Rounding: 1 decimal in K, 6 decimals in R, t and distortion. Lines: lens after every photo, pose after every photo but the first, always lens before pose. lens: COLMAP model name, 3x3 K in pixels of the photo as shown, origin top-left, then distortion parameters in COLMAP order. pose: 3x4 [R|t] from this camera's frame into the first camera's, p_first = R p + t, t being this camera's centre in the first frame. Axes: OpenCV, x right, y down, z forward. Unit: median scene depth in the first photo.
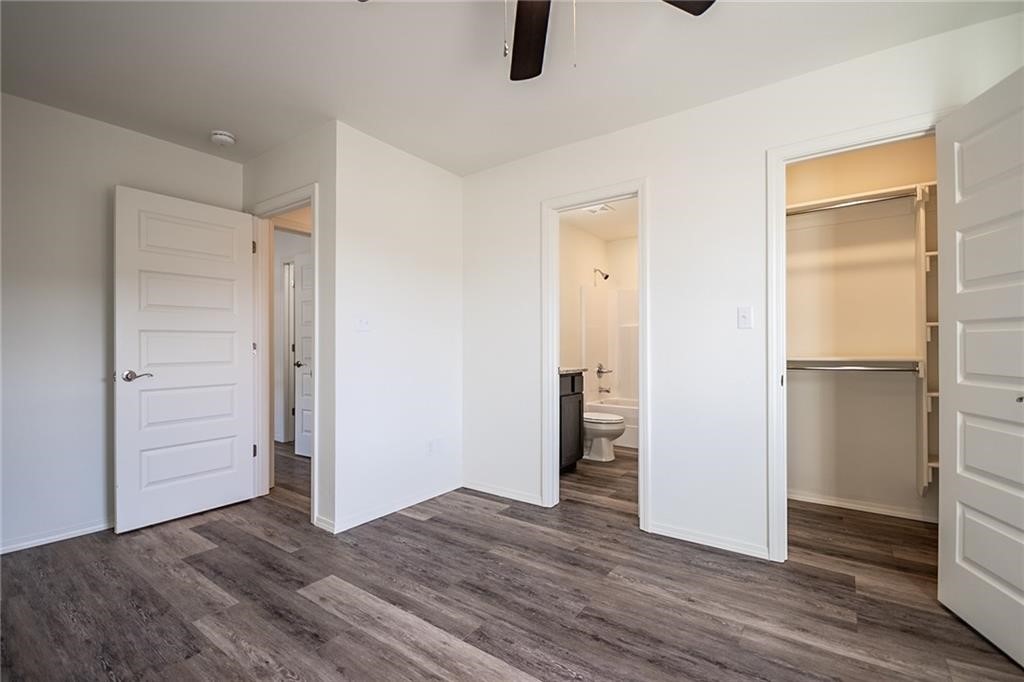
lens RADIAL K [[461.9, 0, 513.1], [0, 461.9, 342.9], [0, 0, 1]] dist [-0.003046, -0.002936]
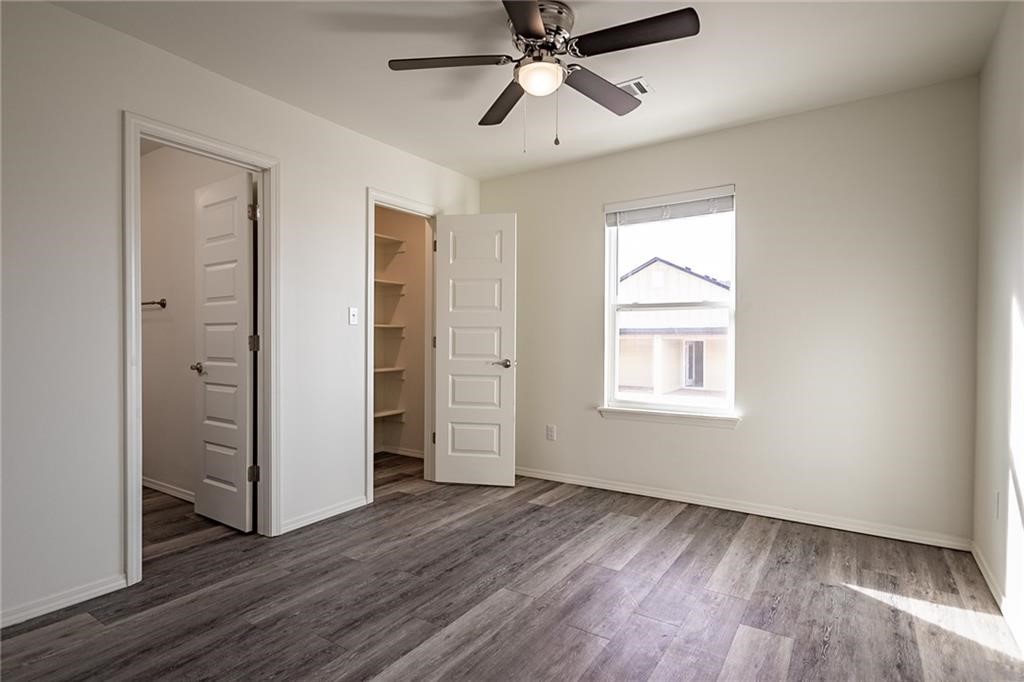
lens RADIAL K [[526.7, 0, 510.9], [0, 526.7, 343.8], [0, 0, 1]] dist [0.007542, -0.000697]
pose [[-0.059578, -0.006565, 0.998202, -1.039462], [-0.011786, 0.999913, 0.005873, 0.004190], [-0.998154, -0.011415, -0.059650, 0.751458]]
